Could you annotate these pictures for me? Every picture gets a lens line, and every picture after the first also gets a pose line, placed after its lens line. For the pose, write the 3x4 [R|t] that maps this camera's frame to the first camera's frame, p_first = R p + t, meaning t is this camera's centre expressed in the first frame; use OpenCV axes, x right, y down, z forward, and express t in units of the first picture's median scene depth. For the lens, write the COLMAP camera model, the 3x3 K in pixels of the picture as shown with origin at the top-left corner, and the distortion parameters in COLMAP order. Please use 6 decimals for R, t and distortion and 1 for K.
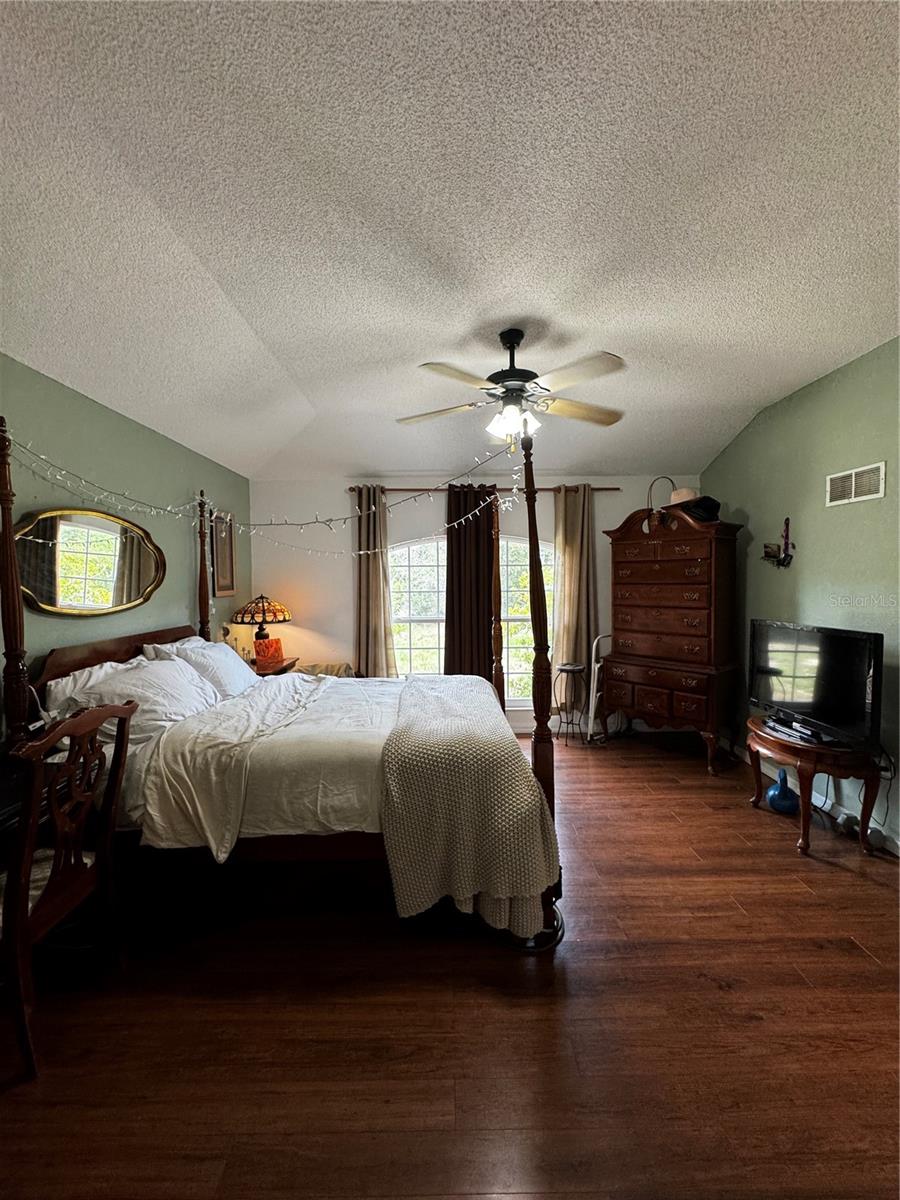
lens RADIAL K [[481.1, 0, 444.5], [0, 481.1, 597.9], [0, 0, 1]] dist [-0.002984, -0.000264]
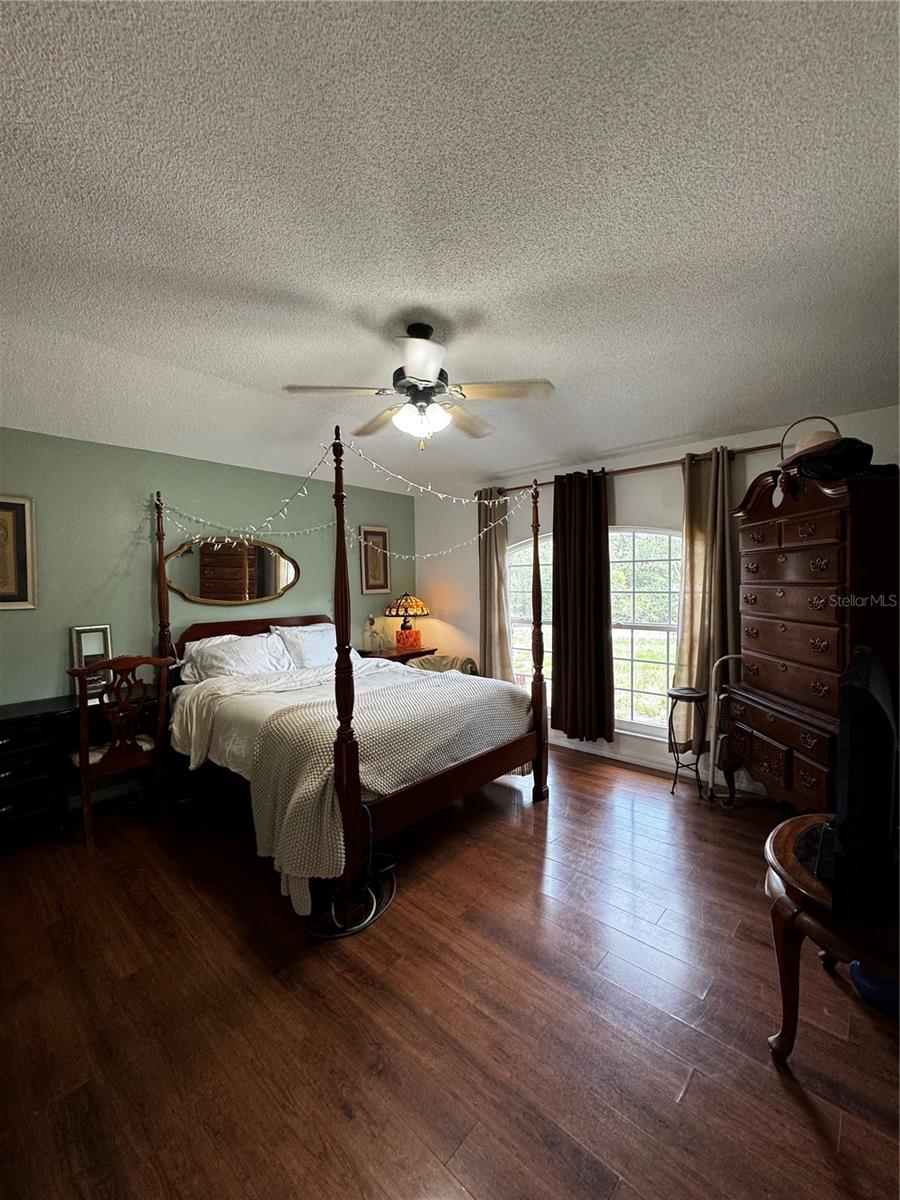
lens RADIAL K [[481.1, 0, 447.0], [0, 481.1, 594.4], [0, 0, 1]] dist [-0.002984, -0.000264]
pose [[0.740976, 0.014316, -0.671379, 0.496796], [-0.015423, 0.999872, 0.004299, -0.008900], [0.671354, 0.007169, 0.741102, 0.180696]]
